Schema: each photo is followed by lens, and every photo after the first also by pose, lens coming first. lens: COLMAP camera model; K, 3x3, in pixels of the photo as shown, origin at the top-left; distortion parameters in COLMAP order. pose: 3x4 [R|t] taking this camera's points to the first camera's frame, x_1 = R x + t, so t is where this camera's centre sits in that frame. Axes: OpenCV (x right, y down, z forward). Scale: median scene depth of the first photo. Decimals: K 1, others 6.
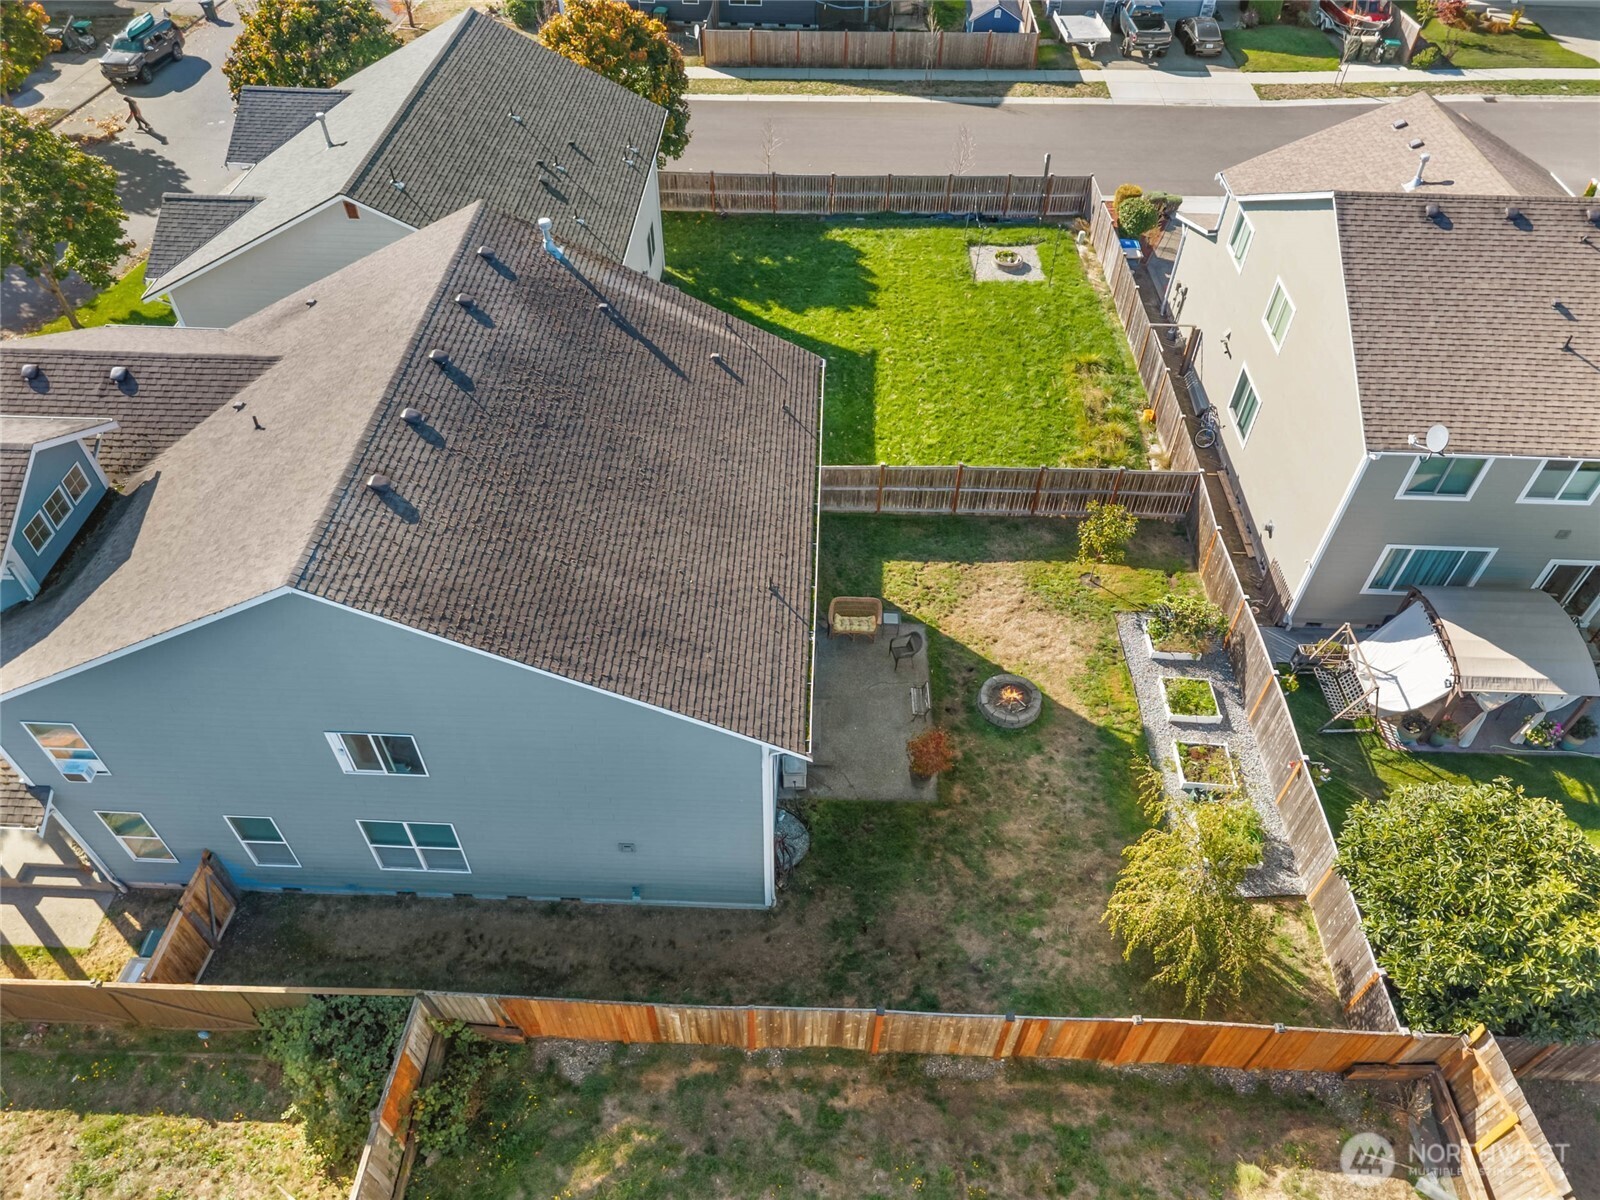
lens RADIAL K [[1088.9, 0, 800.0], [0, 1088.9, 600.0], [0, 0, 1]] dist [0.010311, -0.003974]
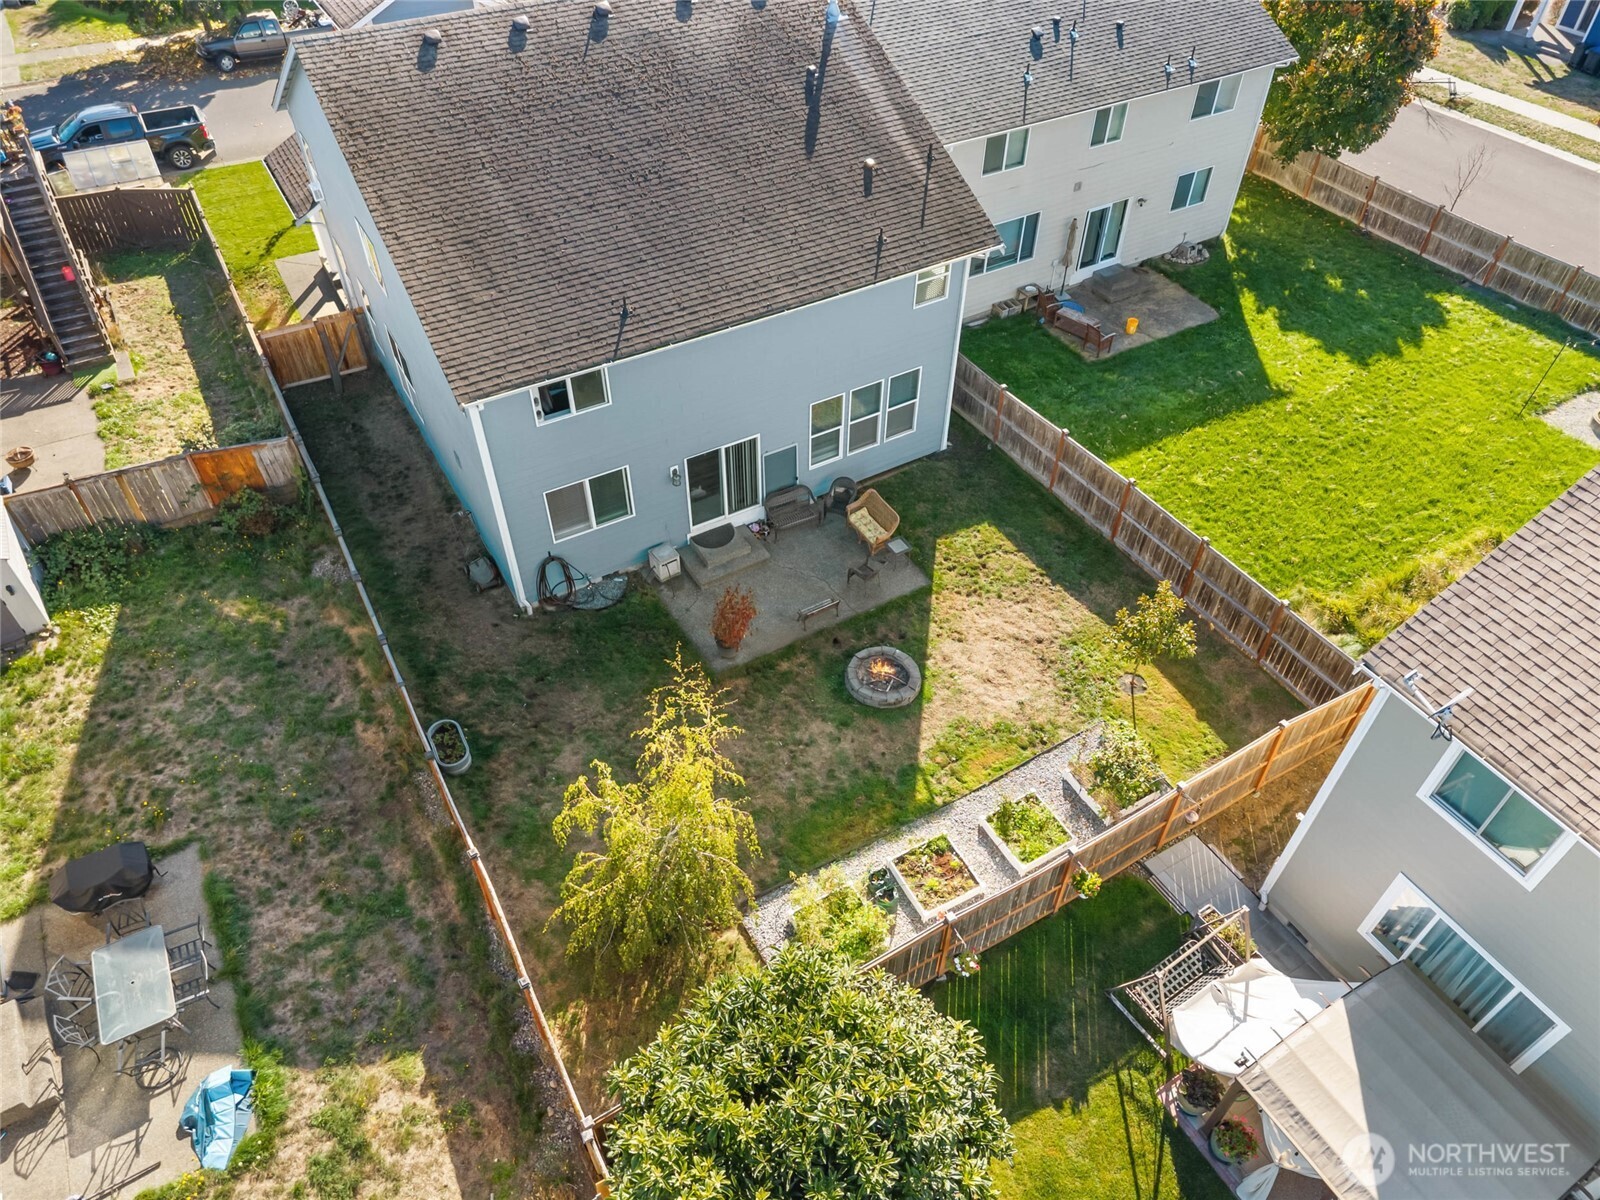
lens RADIAL K [[1097.8, 0, 796.1], [0, 1097.8, 596.2], [0, 0, 1]] dist [0.004391, -0.000867]
pose [[0.534797, 0.592407, -0.602533, 0.594834], [-0.610895, 0.763719, 0.208665, -0.084228], [0.583780, 0.256491, 0.770333, 0.282104]]
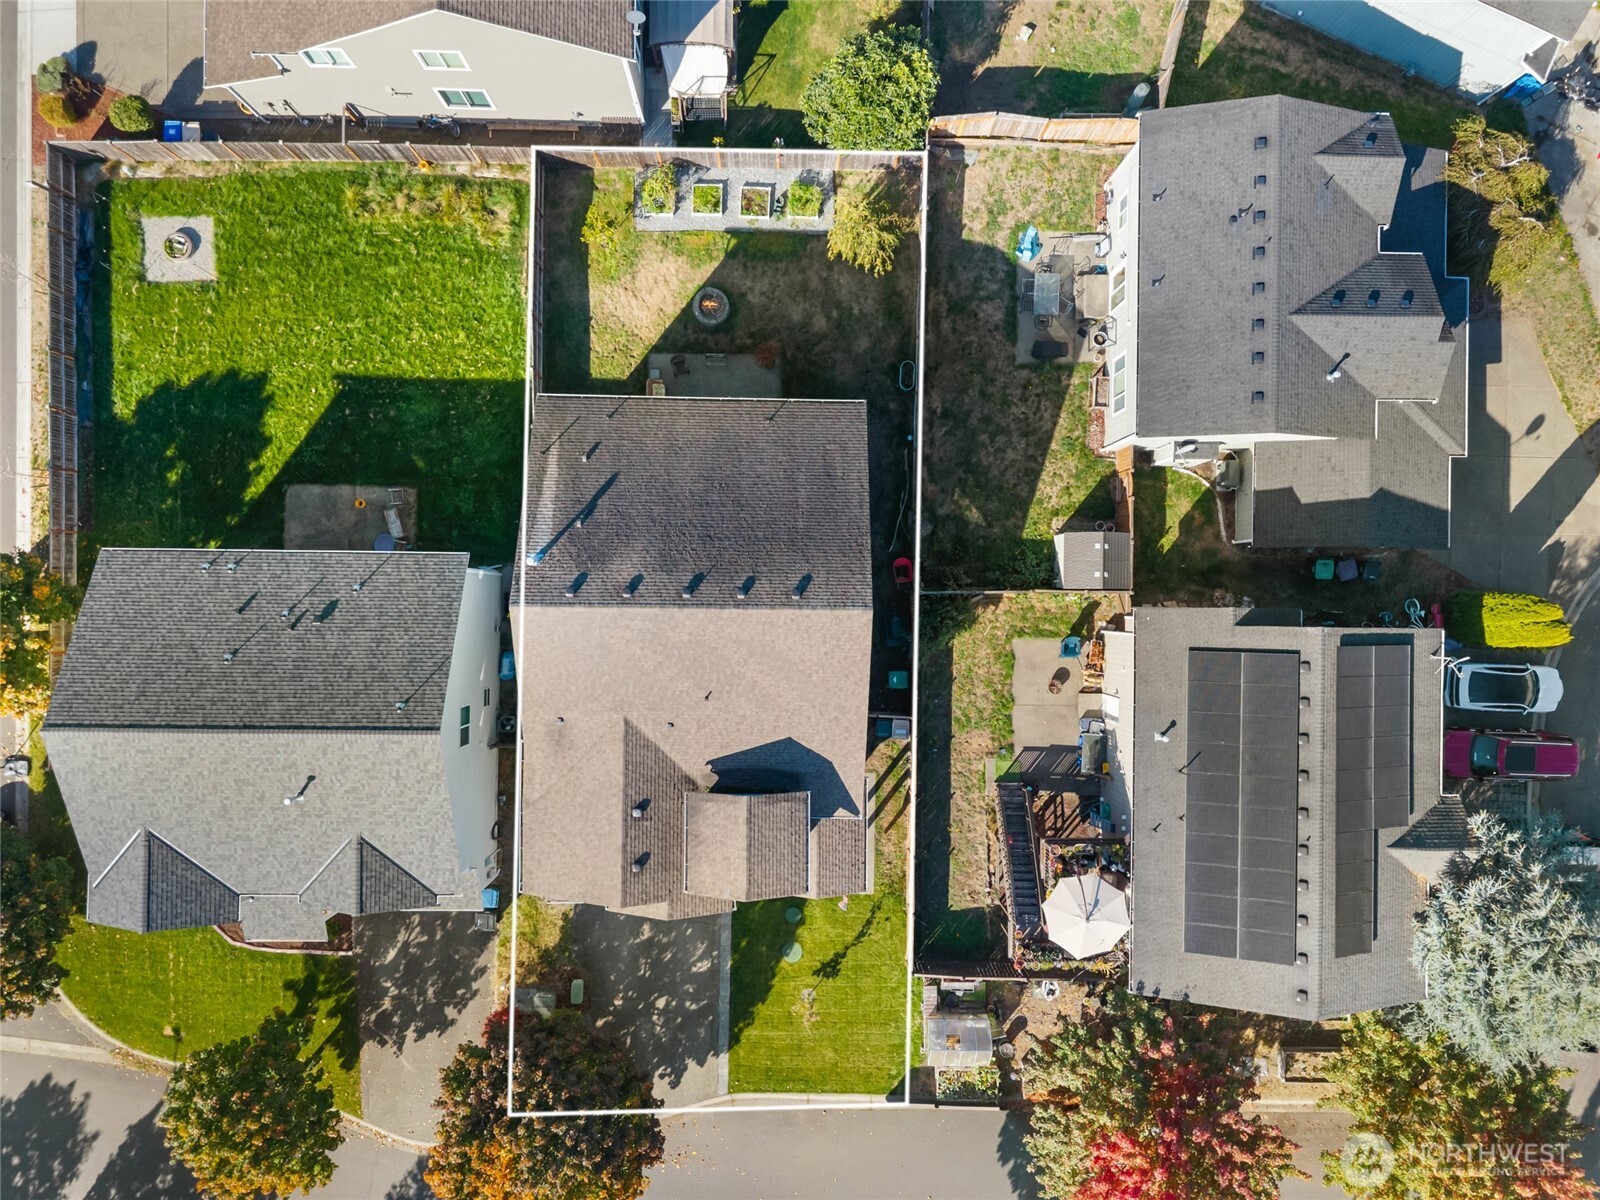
lens RADIAL K [[1088.9, 0, 800.0], [0, 1088.9, 600.0], [0, 0, 1]] dist [0.010311, -0.003974]
pose [[-0.024264, -0.999629, -0.012411, -0.233960], [0.703860, -0.025898, 0.709866, -0.973337], [-0.709924, 0.008489, 0.704227, -0.275205]]
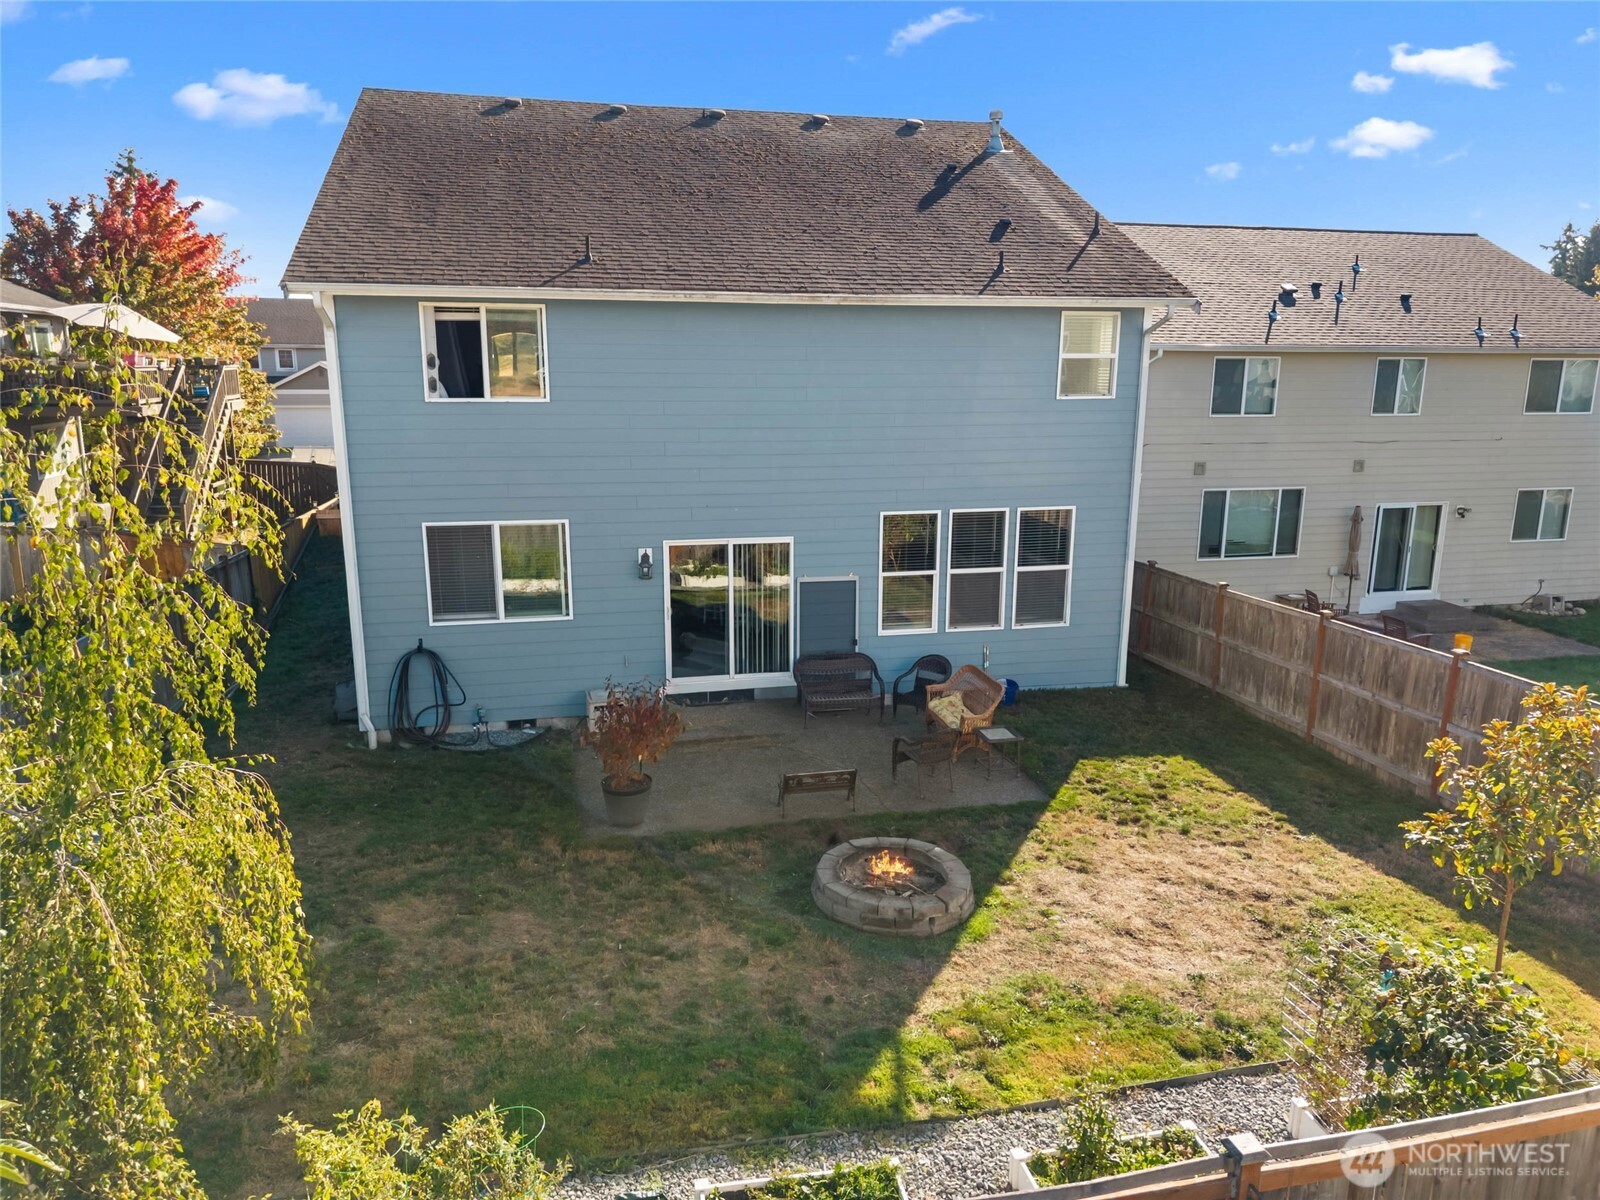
lens RADIAL K [[1070.9, 0, 796.2], [0, 1070.9, 604.5], [0, 0, 1]] dist [-0.002625, -0.003098]
pose [[0.247660, 0.200921, -0.947785, 0.503709], [-0.696031, 0.717393, -0.029796, 0.052449], [0.673947, 0.667067, 0.317517, 0.743187]]
